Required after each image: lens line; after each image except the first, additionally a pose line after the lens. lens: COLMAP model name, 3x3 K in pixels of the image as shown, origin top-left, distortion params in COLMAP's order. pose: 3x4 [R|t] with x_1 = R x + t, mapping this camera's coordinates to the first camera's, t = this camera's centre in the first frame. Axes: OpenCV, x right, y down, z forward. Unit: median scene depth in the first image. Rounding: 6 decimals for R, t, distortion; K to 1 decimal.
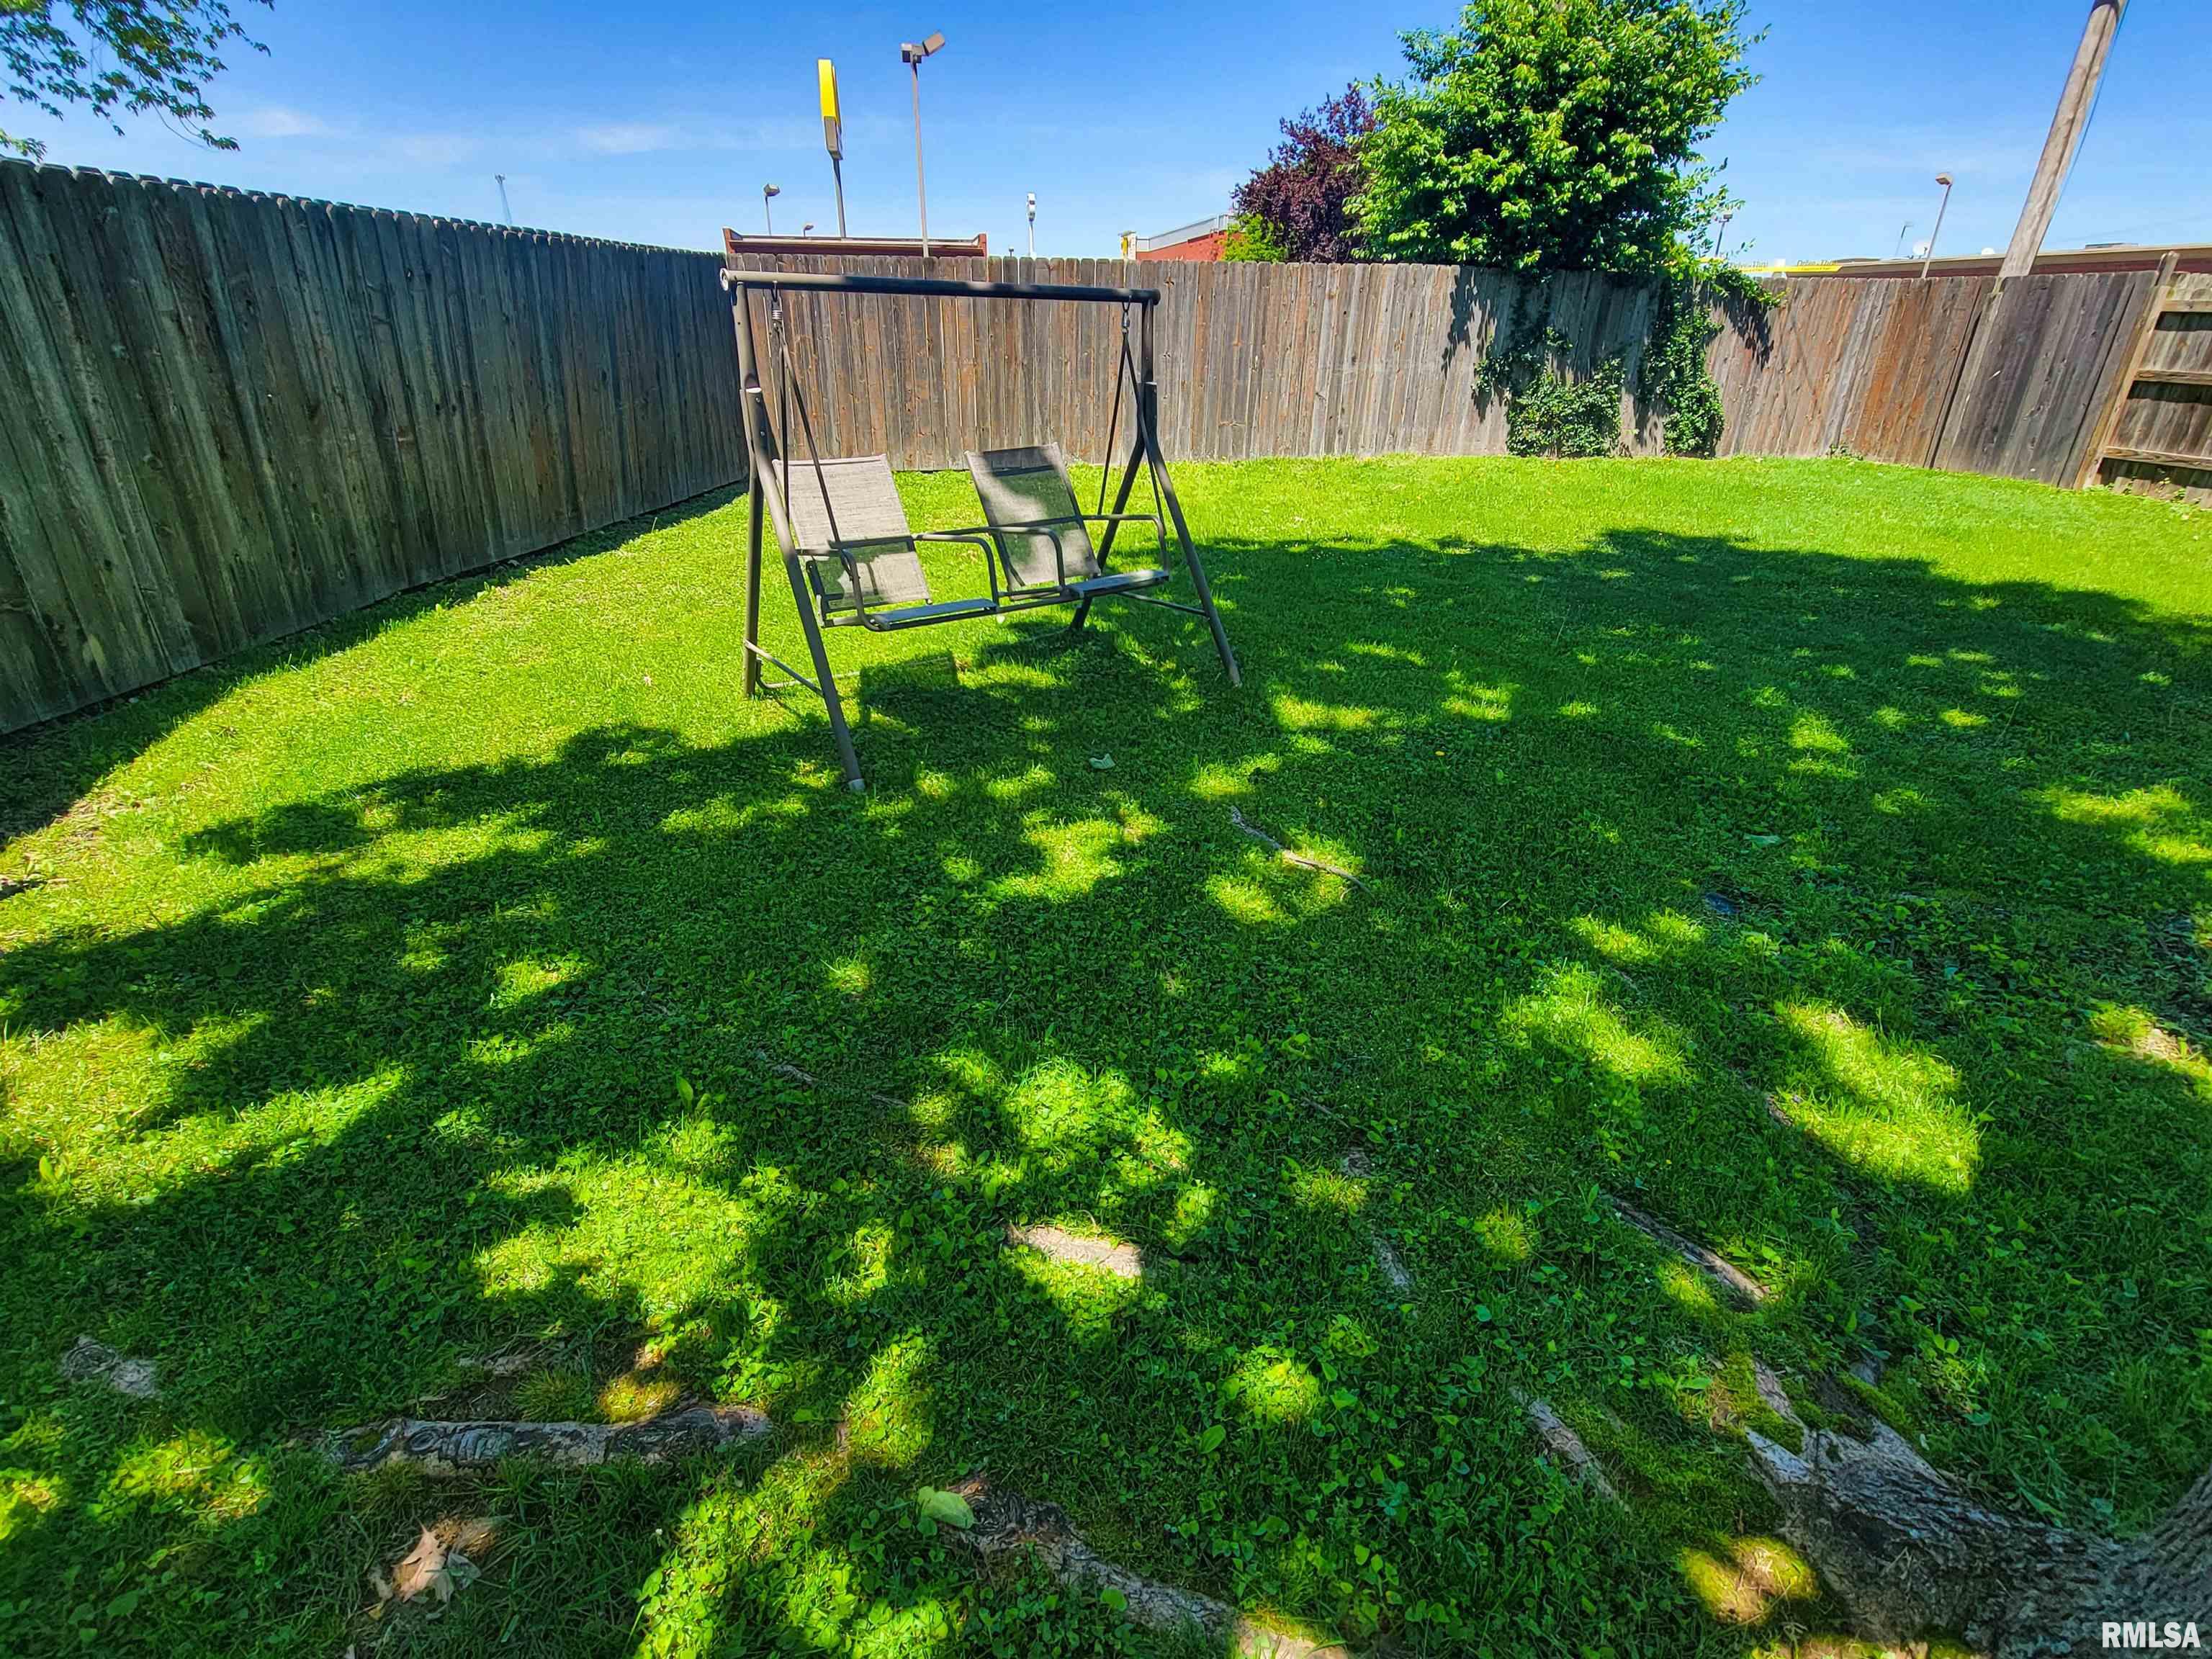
lens RADIAL K [[1065.7, 0, 1106.0], [0, 1065.7, 829.5], [0, 0, 1]] dist [-0.004817, -0.000801]
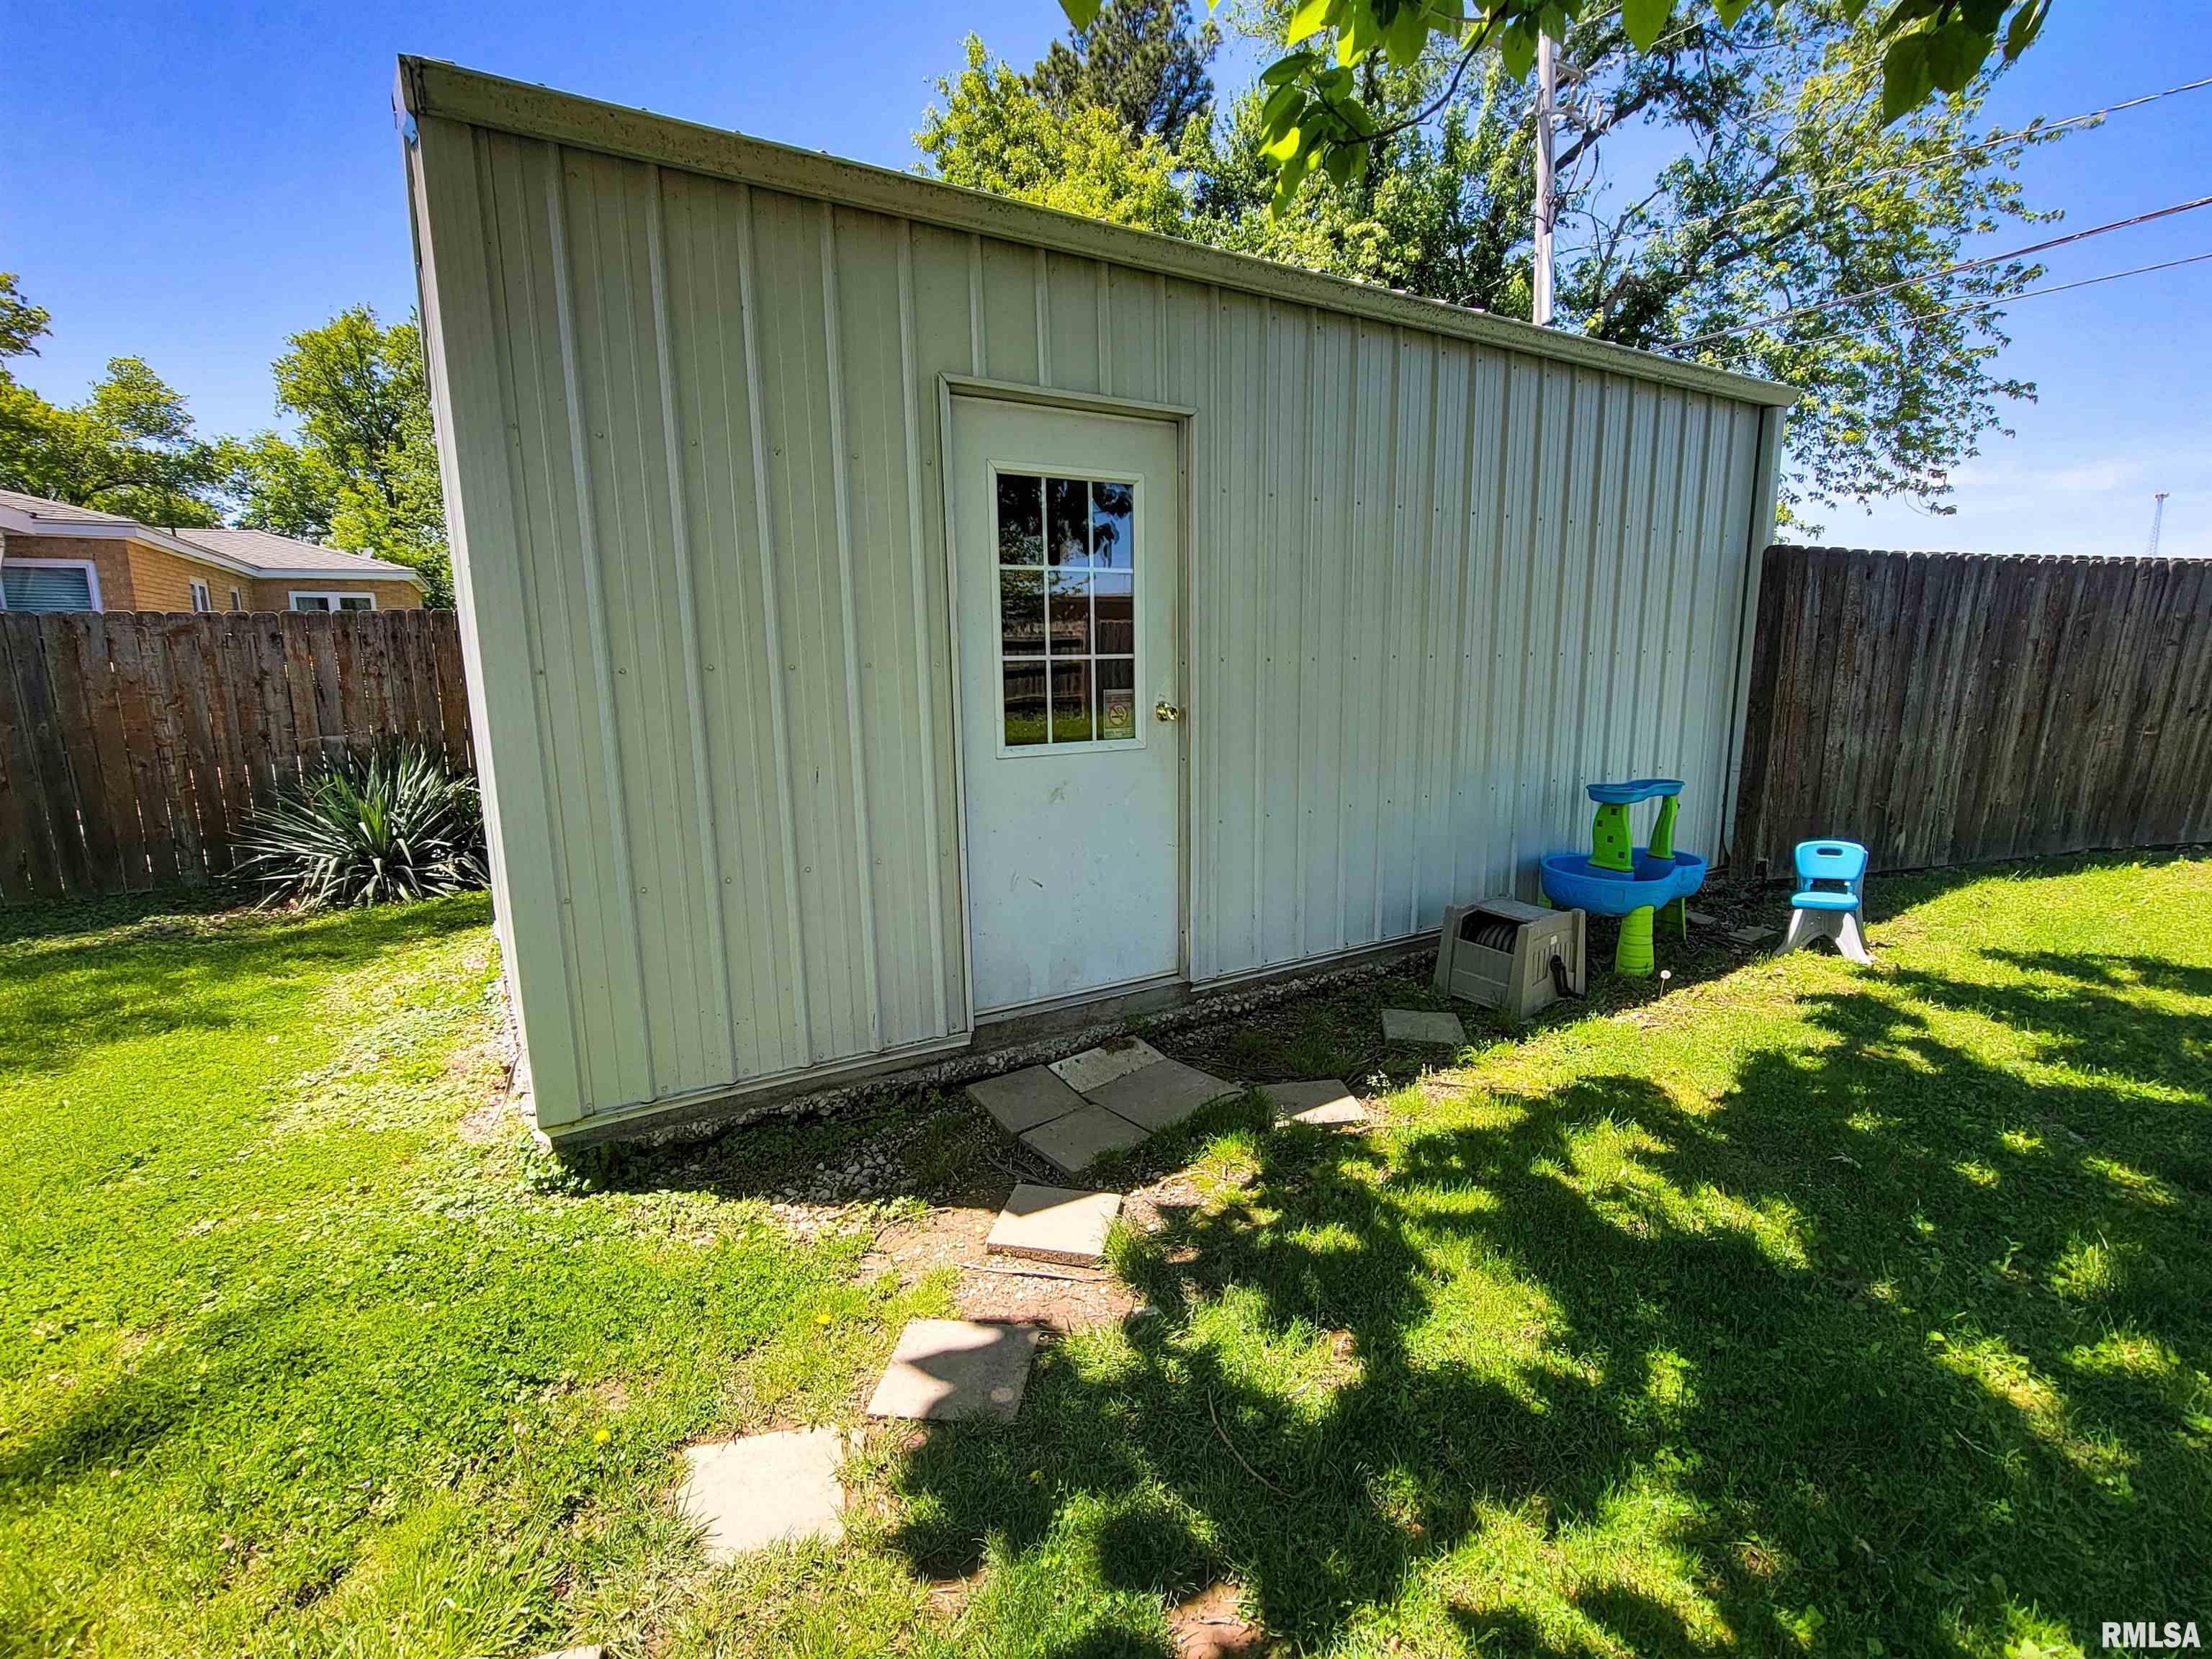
lens RADIAL K [[1035.2, 0, 1106.0], [0, 1035.2, 829.5], [0, 0, 1]] dist [-0.018210, 0.000020]
pose [[0.326479, 0.155471, -0.932330, 0.024560], [-0.394541, 0.918755, 0.015048, 0.094138], [0.858923, 0.362930, 0.361294, -0.203092]]
